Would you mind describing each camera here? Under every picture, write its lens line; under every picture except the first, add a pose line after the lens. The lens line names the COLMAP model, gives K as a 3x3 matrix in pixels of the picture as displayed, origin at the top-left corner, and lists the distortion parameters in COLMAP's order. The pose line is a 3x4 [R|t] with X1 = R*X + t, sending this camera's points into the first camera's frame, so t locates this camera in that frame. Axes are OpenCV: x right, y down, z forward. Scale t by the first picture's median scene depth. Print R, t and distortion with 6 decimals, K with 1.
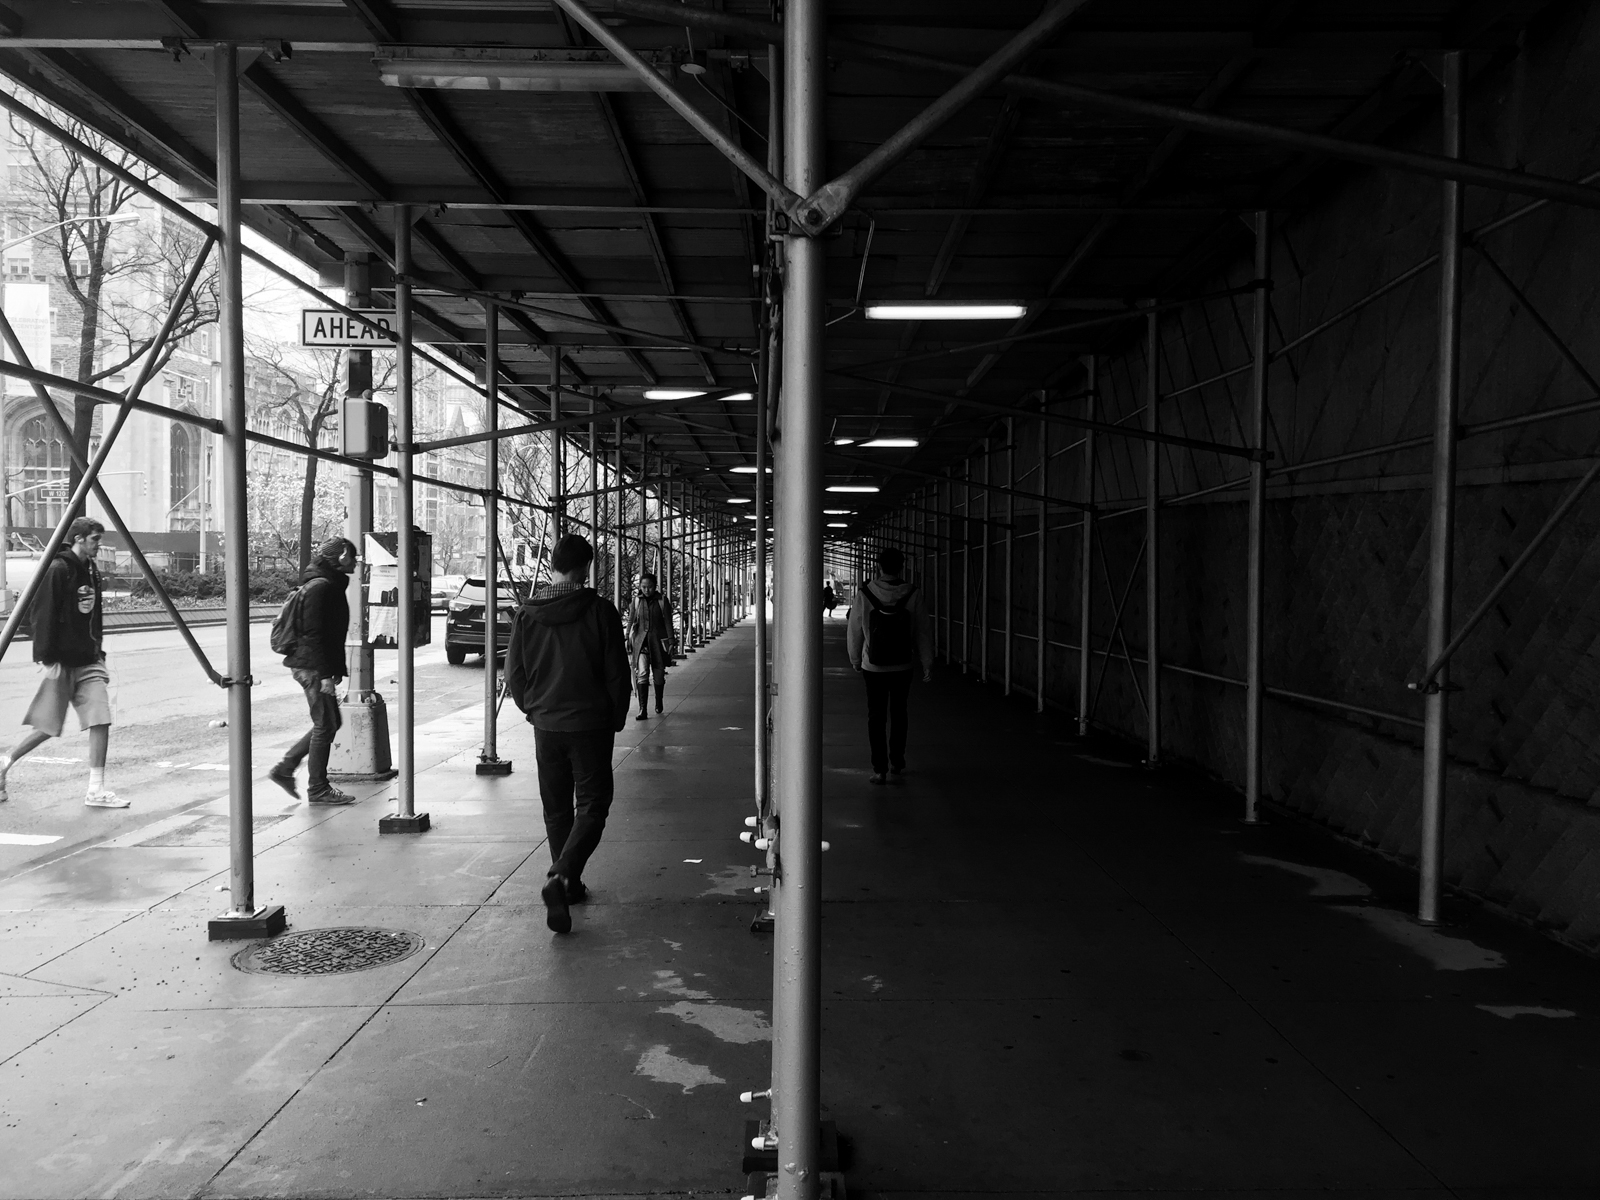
lens RADIAL K [[1350.8, 0, 795.8], [0, 1350.8, 605.2], [0, 0, 1]] dist [-0.011102, -0.002273]
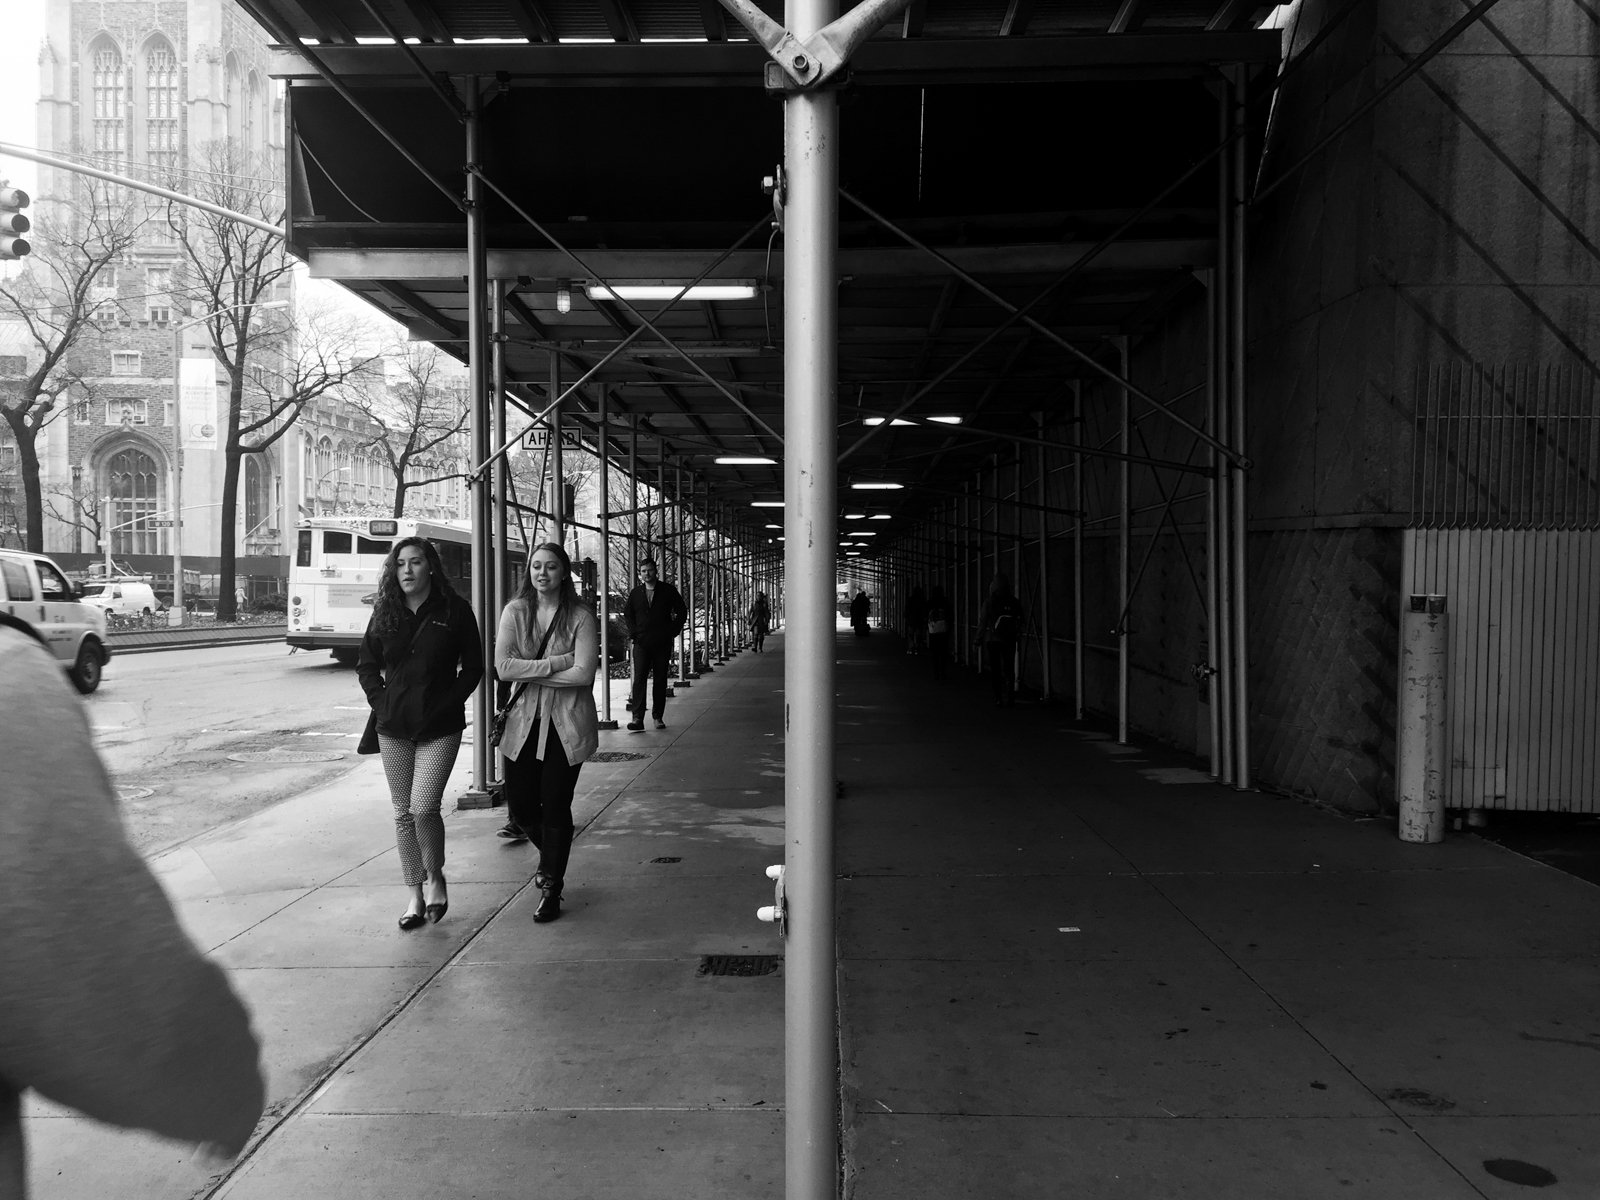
lens RADIAL K [[1350.8, 0, 800.6], [0, 1350.8, 595.6], [0, 0, 1]] dist [-0.011102, -0.002273]
pose [[0.999741, -0.012171, -0.019217, 0.002457], [0.011810, 0.999754, -0.018748, 0.010239], [0.019441, 0.018516, 0.999640, -0.308639]]
